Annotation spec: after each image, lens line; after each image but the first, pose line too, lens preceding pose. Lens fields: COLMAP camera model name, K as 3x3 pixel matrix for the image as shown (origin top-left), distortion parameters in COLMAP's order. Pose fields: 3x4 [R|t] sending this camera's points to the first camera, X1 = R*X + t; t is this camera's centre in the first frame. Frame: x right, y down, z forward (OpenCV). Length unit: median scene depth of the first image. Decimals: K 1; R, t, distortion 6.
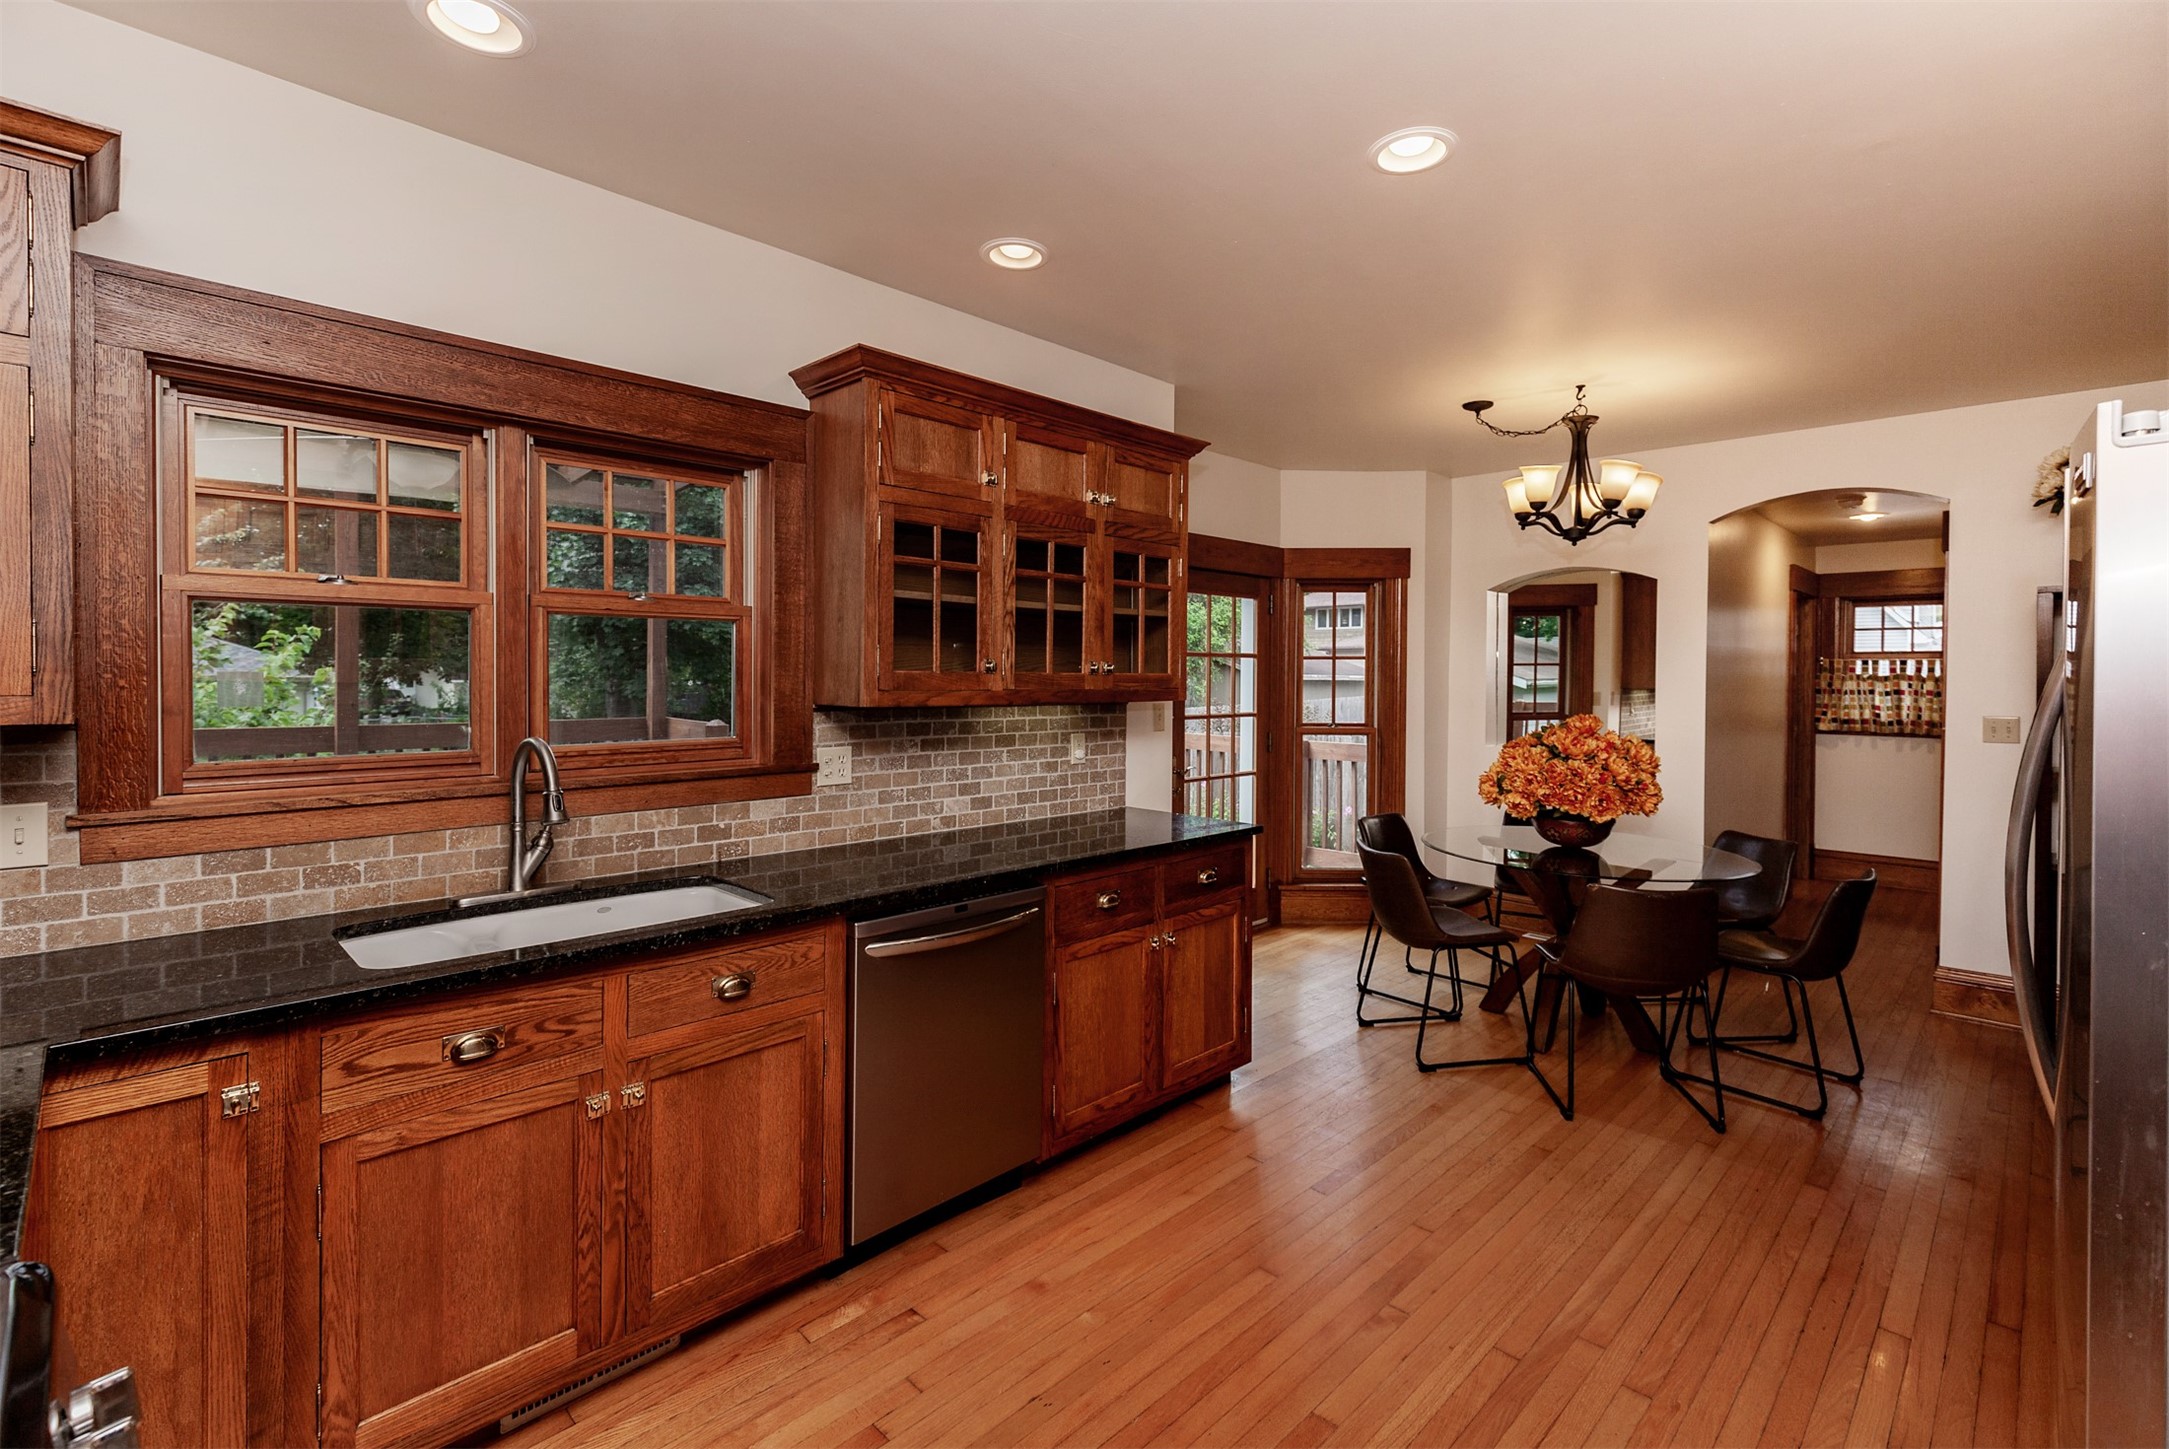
lens RADIAL K [[978.9, 0, 1055.5], [0, 978.9, 681.5], [0, 0, 1]] dist [-0.004512, 0.002177]
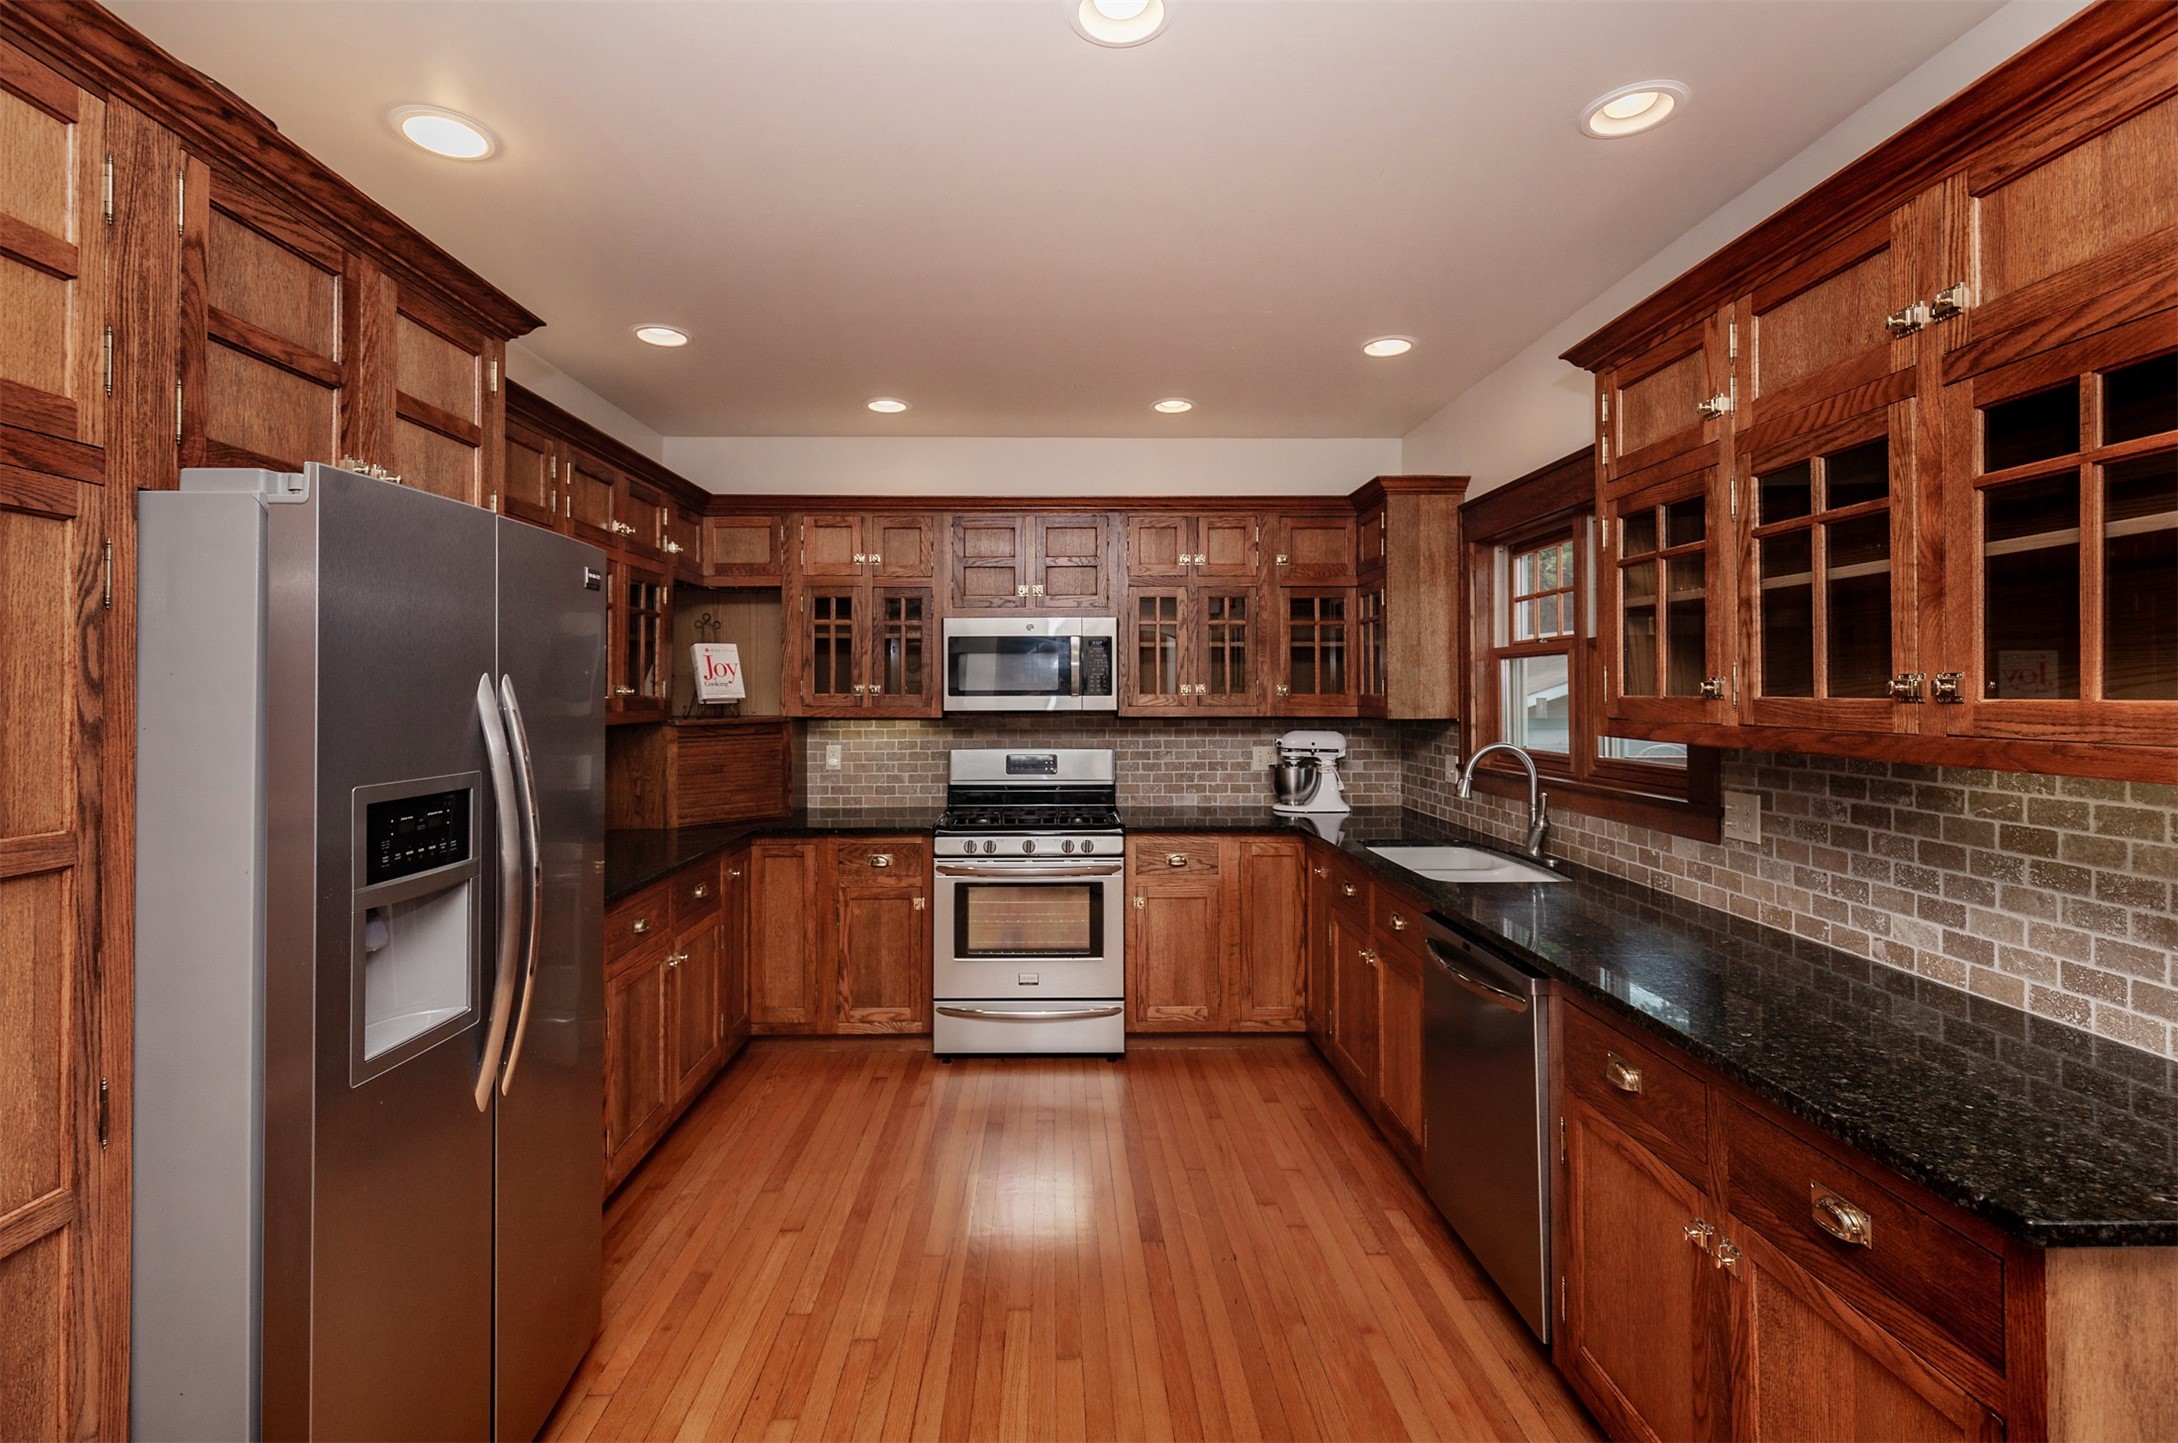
lens RADIAL K [[983.0, 0, 1067.3], [0, 983.0, 675.6], [0, 0, 1]] dist [-0.004512, 0.002177]
pose [[-0.685021, -0.016057, -0.728346, 0.670162], [-0.006941, 0.999856, -0.015515, -0.010337], [0.728490, -0.005572, -0.685034, 1.062037]]
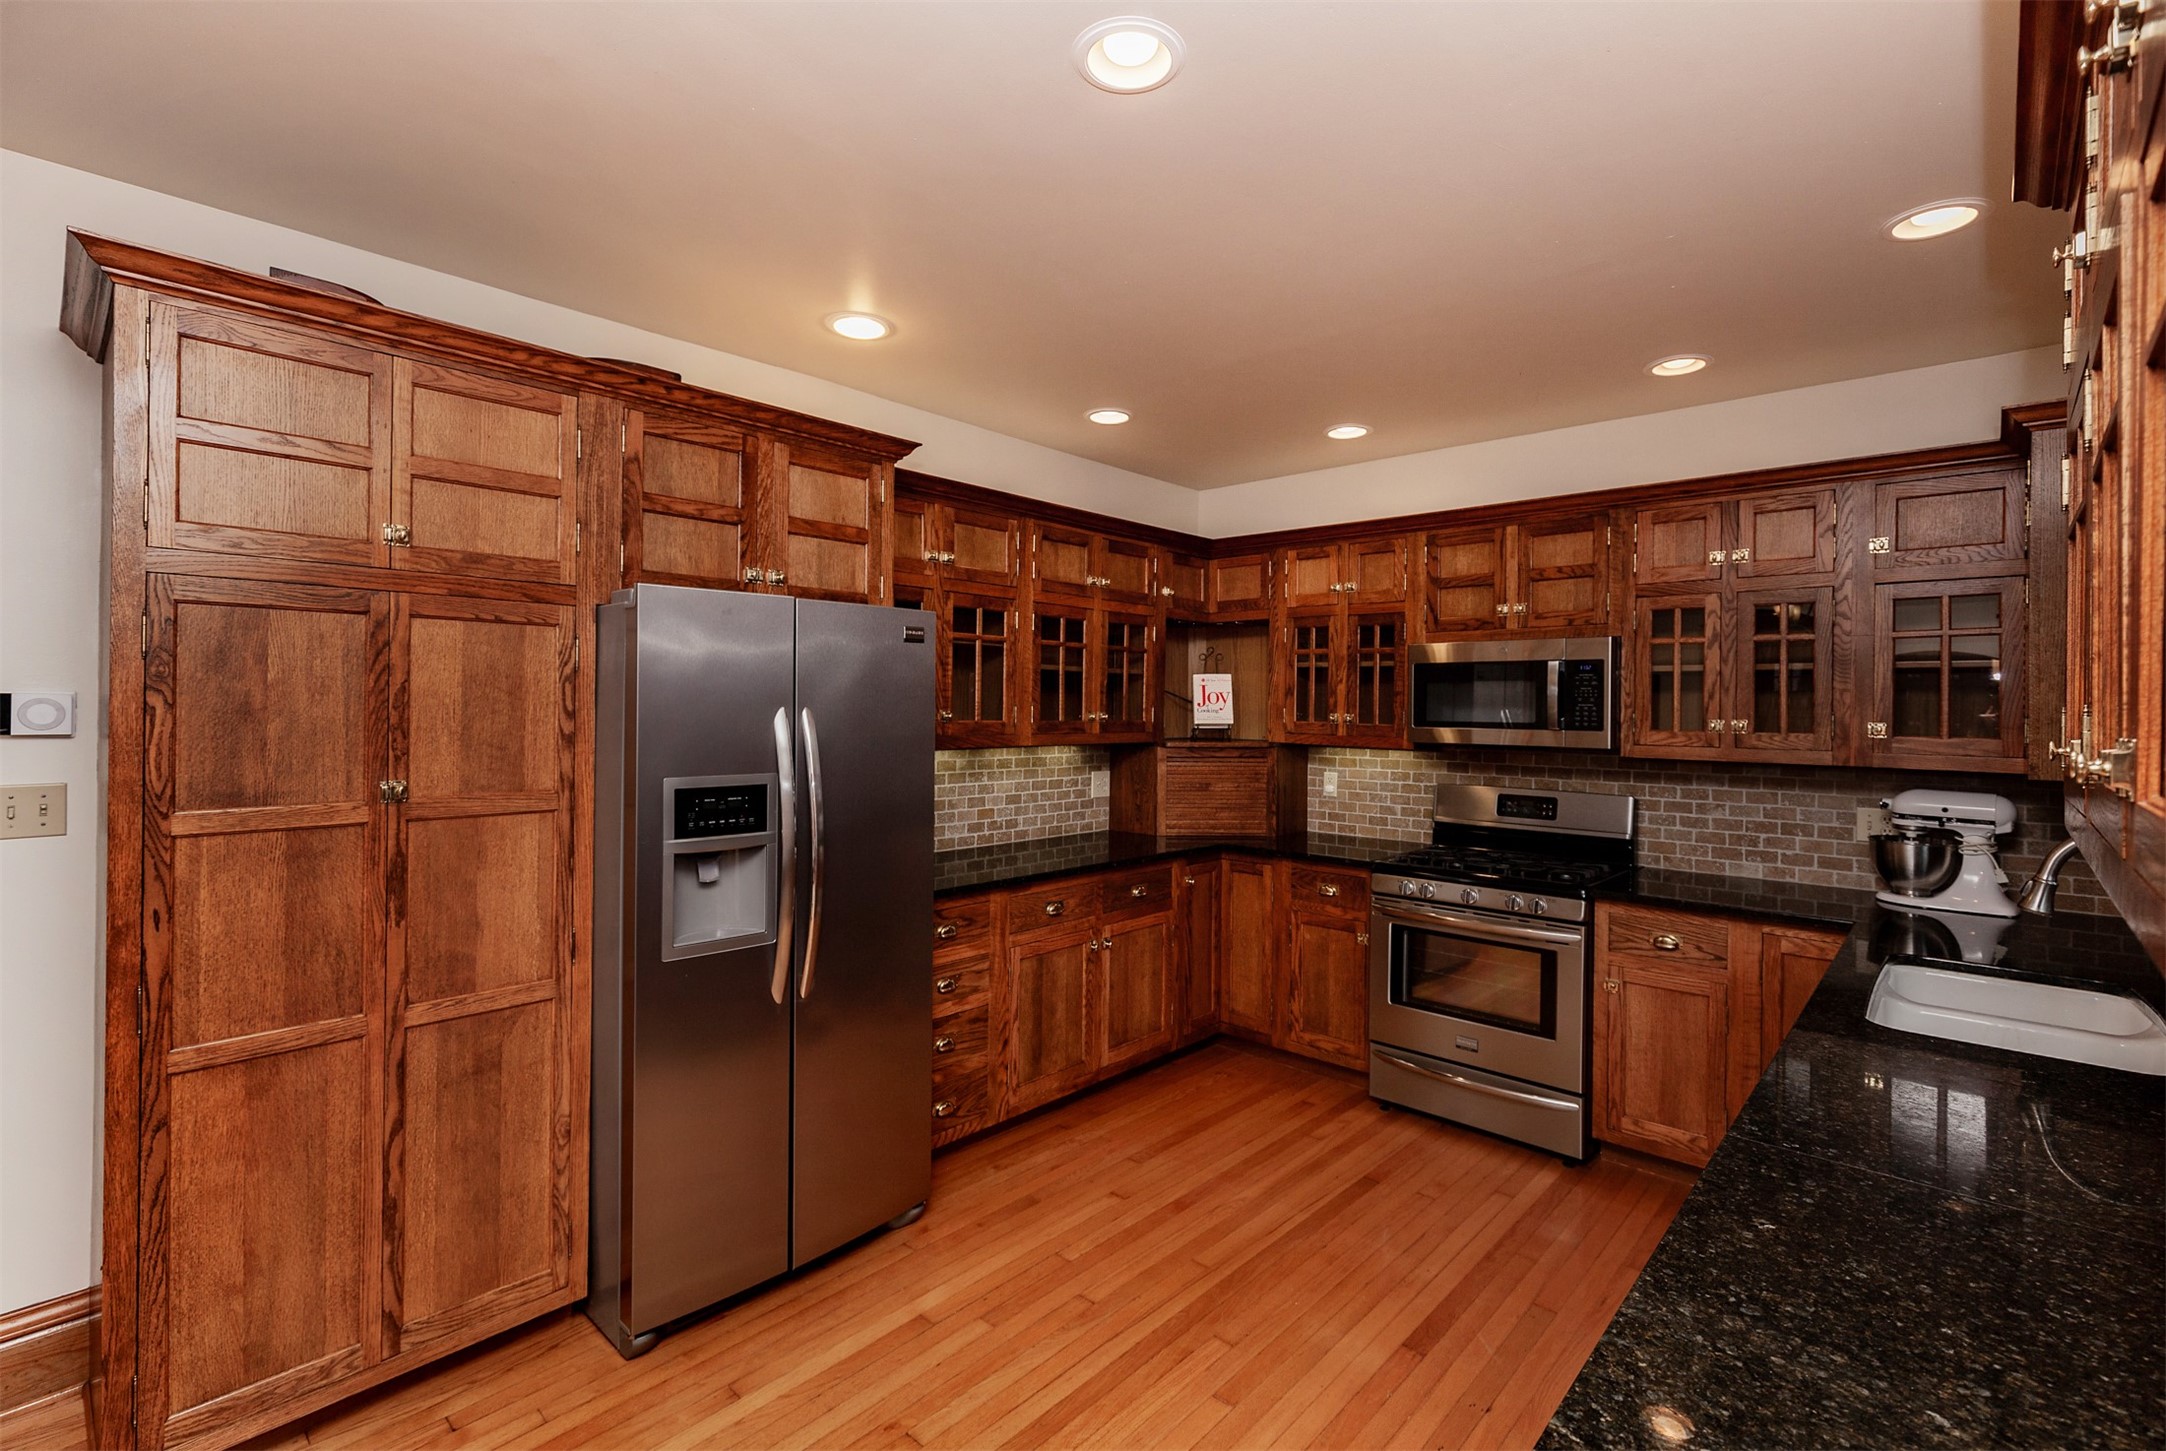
lens RADIAL K [[977.6, 0, 1073.4], [0, 977.6, 700.8], [0, 0, 1]] dist [-0.004512, 0.002177]
pose [[-0.998121, -0.019583, -0.058054, 0.319355], [-0.019608, 0.999808, -0.000136, -0.026826], [0.058046, 0.001003, -0.998313, 1.256243]]
